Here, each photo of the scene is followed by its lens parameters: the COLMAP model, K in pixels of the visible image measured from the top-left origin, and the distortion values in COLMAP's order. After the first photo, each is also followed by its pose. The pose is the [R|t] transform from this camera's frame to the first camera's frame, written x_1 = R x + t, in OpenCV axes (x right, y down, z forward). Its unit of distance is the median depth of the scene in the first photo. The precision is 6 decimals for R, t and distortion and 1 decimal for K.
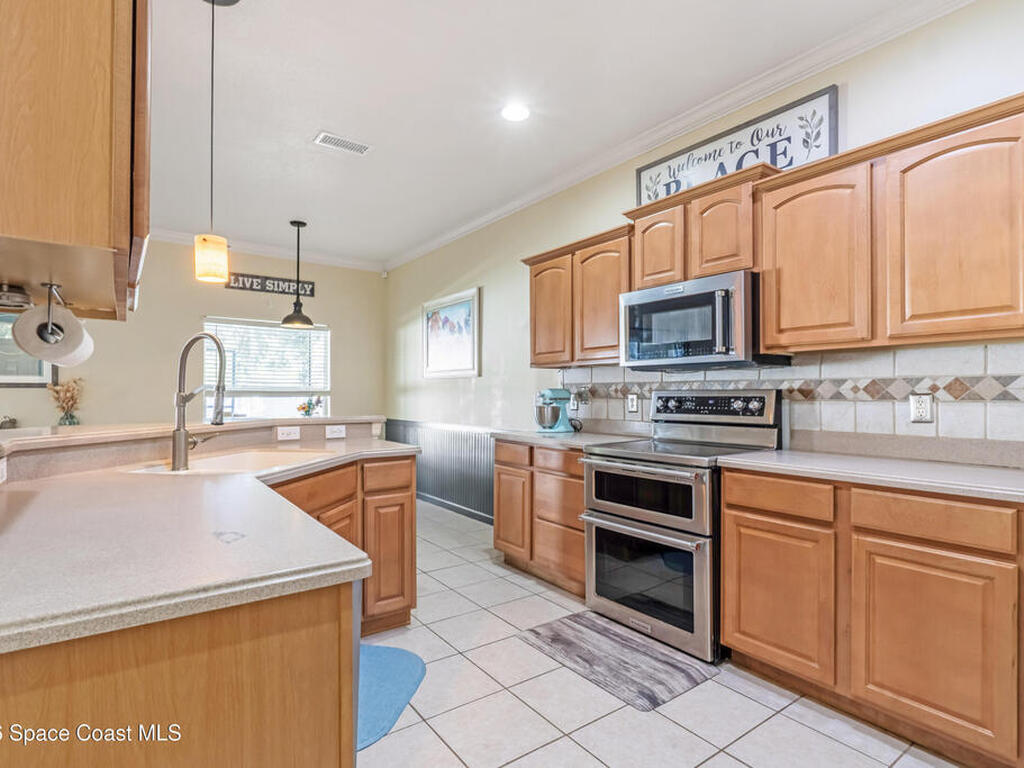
lens RADIAL K [[533.2, 0, 509.6], [0, 533.2, 386.8], [0, 0, 1]] dist [-0.006211, -0.000889]
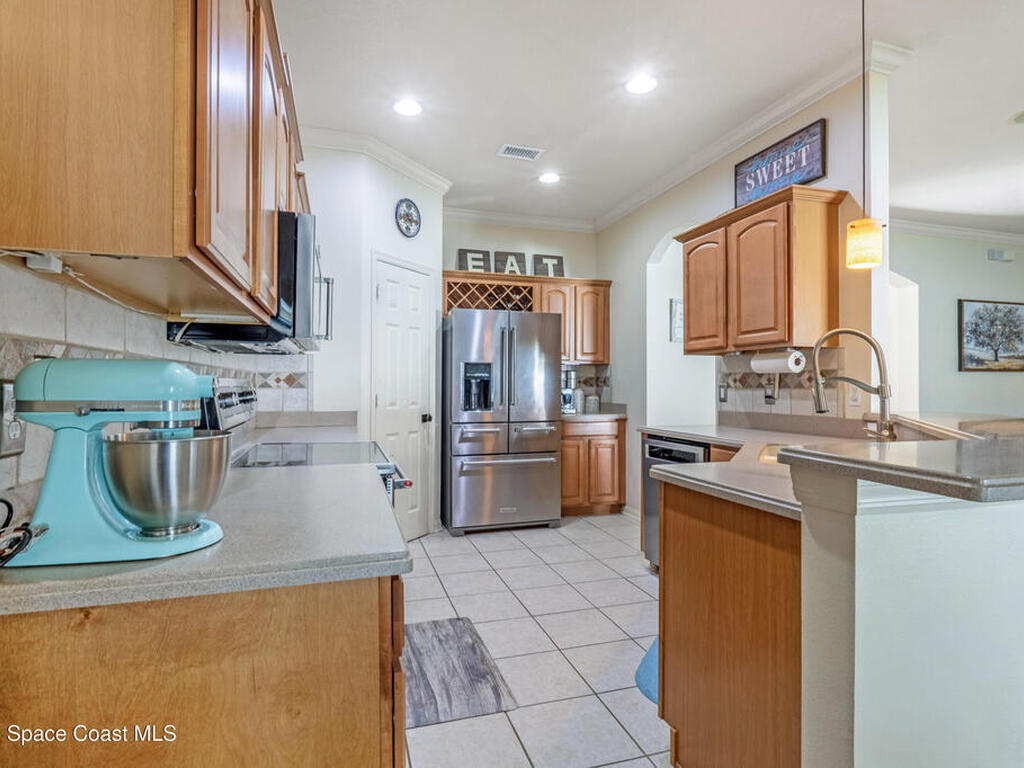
lens RADIAL K [[533.2, 0, 487.3], [0, 533.2, 382.2], [0, 0, 1]] dist [-0.006211, -0.000889]
pose [[-0.933146, -0.002535, 0.359489, -0.244459], [-0.007273, 0.999904, -0.011828, 0.018690], [-0.359425, -0.013652, -0.933074, 1.938265]]
